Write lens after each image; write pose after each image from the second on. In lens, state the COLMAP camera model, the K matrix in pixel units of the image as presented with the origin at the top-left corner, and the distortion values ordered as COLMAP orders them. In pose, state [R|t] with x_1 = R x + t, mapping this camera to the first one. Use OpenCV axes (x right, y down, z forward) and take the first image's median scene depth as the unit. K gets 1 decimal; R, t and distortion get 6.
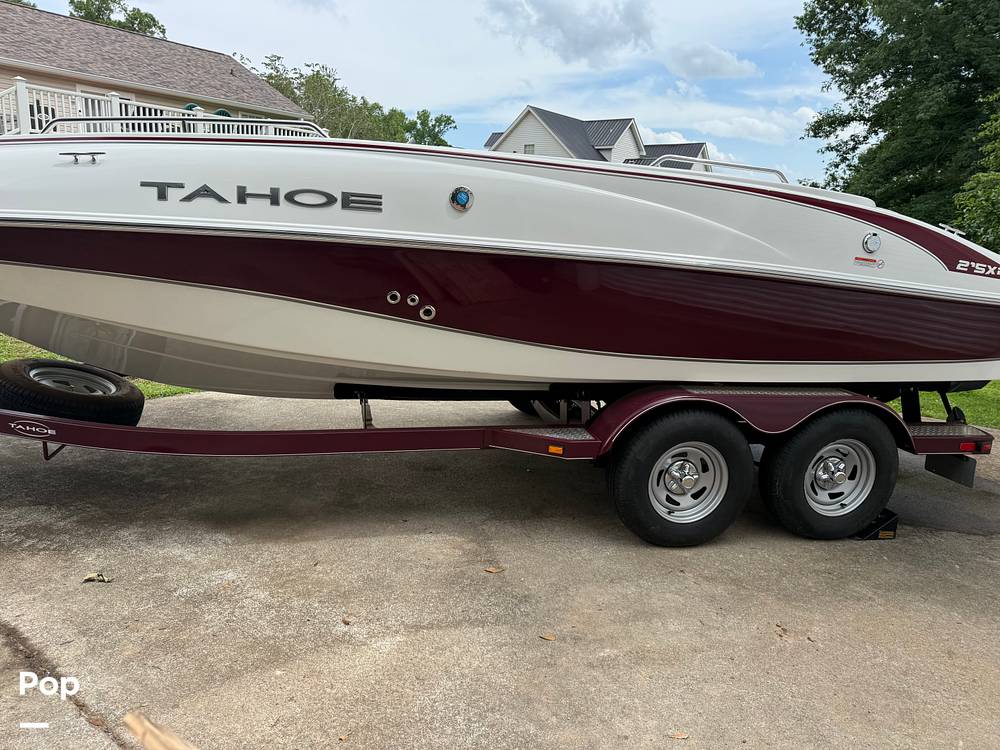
lens RADIAL K [[701.8, 0, 498.3], [0, 701.8, 369.5], [0, 0, 1]] dist [0.000036, -0.002766]
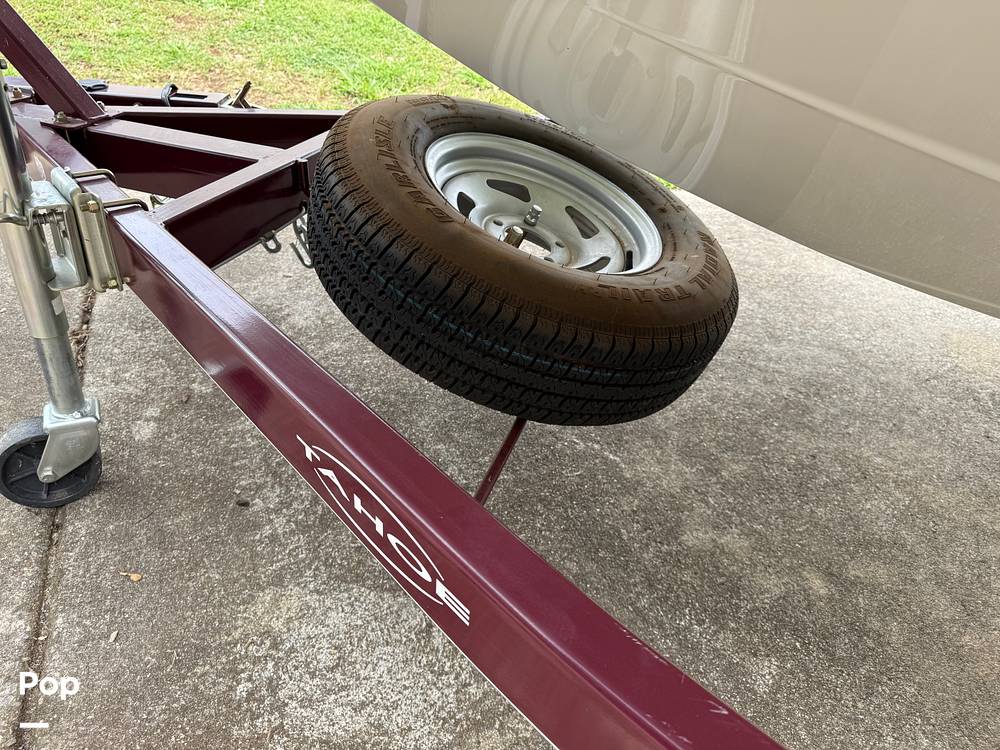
lens RADIAL K [[701.8, 0, 498.3], [0, 701.8, 369.5], [0, 0, 1]] dist [0.000036, -0.002766]
pose [[0.844575, 0.300256, -0.443329, -0.456775], [-0.132551, 0.919447, 0.370200, -0.024886], [0.518772, -0.253898, 0.816340, 0.708588]]
